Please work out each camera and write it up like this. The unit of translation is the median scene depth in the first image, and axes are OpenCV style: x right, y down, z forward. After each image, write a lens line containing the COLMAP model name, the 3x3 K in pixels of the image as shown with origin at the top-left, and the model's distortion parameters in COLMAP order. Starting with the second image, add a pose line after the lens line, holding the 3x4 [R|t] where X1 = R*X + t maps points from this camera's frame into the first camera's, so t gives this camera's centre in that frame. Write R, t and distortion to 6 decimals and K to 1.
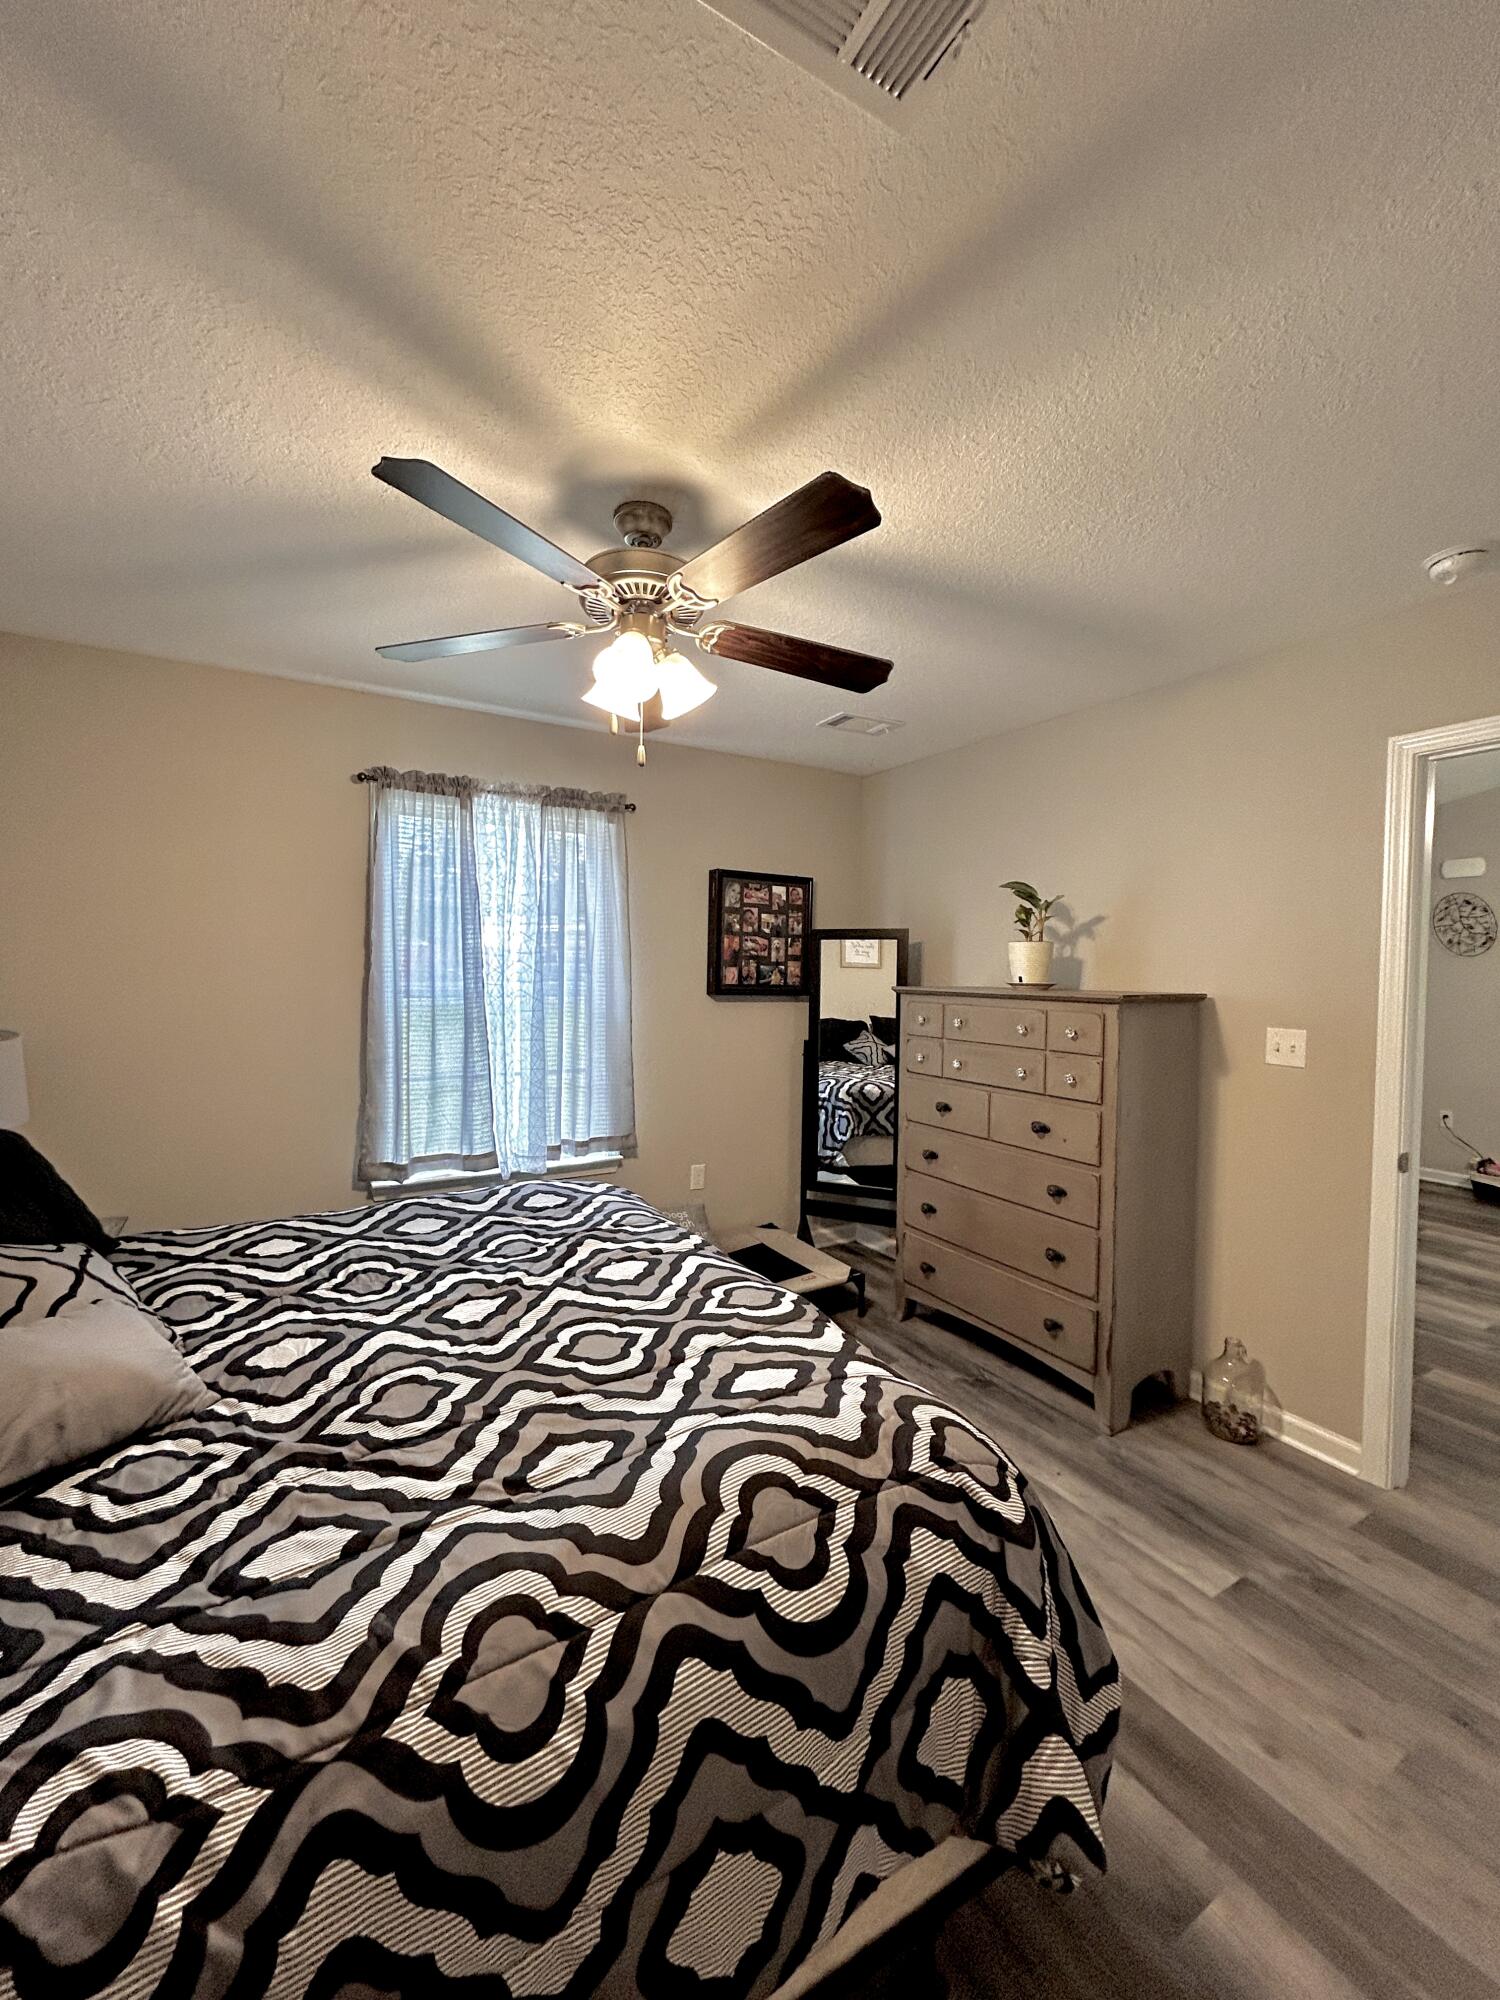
lens RADIAL K [[803.9, 0, 748.4], [0, 803.9, 987.9], [0, 0, 1]] dist [-0.003463, 0.000301]
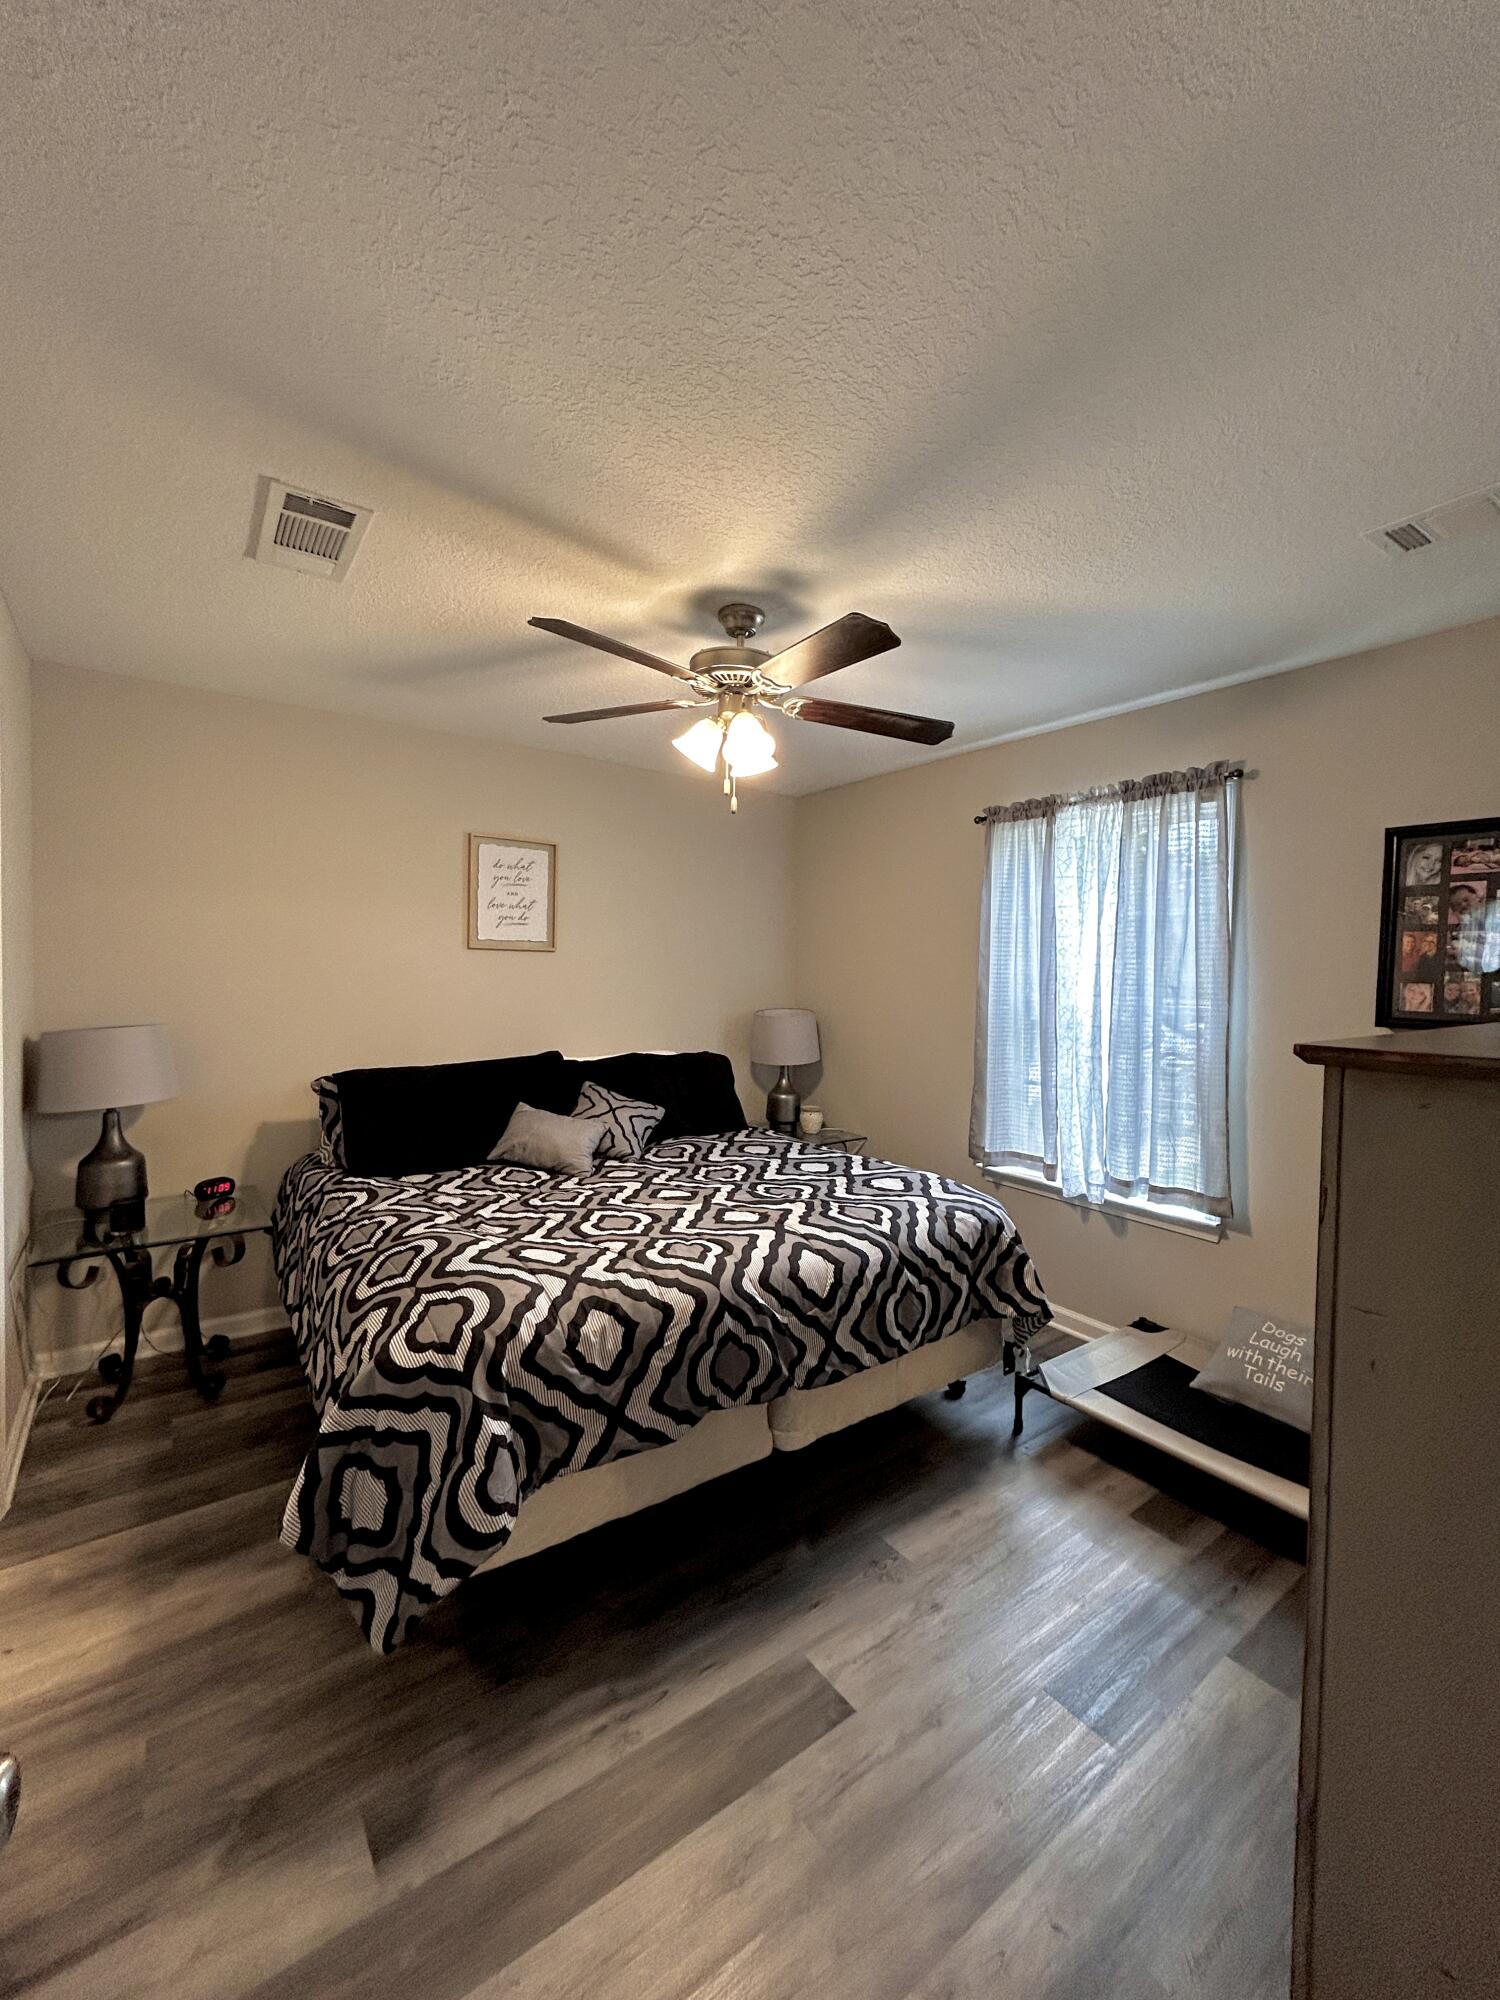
lens RADIAL K [[803.9, 0, 750.3], [0, 803.9, 990.6], [0, 0, 1]] dist [-0.003463, 0.000301]
pose [[0.097474, 0.016684, -0.995098, 0.601982], [-0.040452, 0.999100, 0.012788, -0.008893], [0.994416, 0.039007, 0.098061, 0.489169]]
